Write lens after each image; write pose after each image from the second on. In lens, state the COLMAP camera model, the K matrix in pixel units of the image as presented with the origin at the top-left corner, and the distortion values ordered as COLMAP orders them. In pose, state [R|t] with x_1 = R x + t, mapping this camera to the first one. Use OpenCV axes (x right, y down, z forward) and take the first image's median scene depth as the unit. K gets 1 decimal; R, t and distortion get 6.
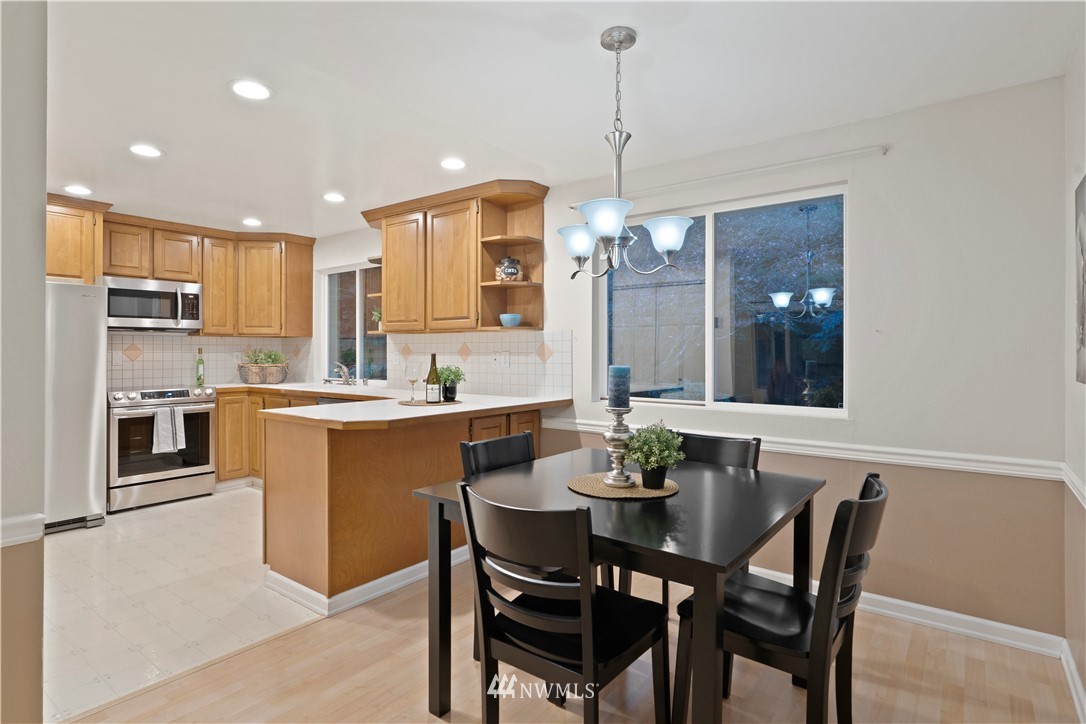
lens RADIAL K [[562.6, 0, 539.6], [0, 562.6, 352.6], [0, 0, 1]] dist [0.000610, 0.002371]
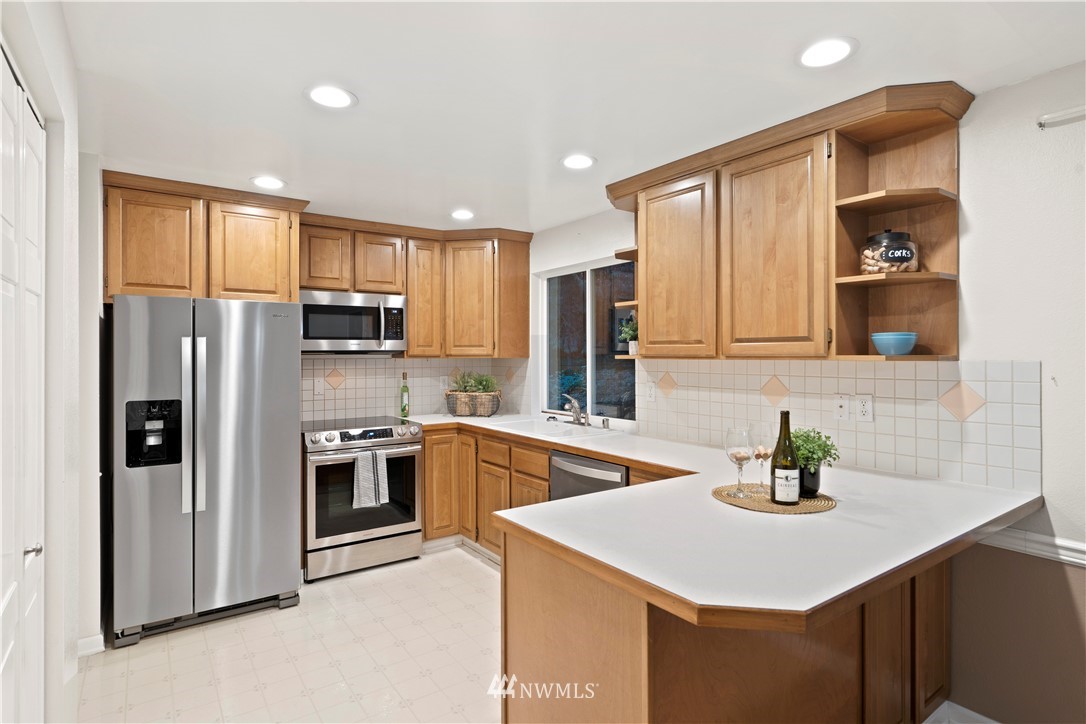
lens RADIAL K [[562.6, 0, 546.4], [0, 562.6, 360.0], [0, 0, 1]] dist [0.000610, 0.002371]
pose [[0.956540, 0.000461, -0.291601, -0.195093], [0.001770, 0.999971, 0.007385, -0.040293], [0.291596, -0.007581, 0.956512, 0.324058]]
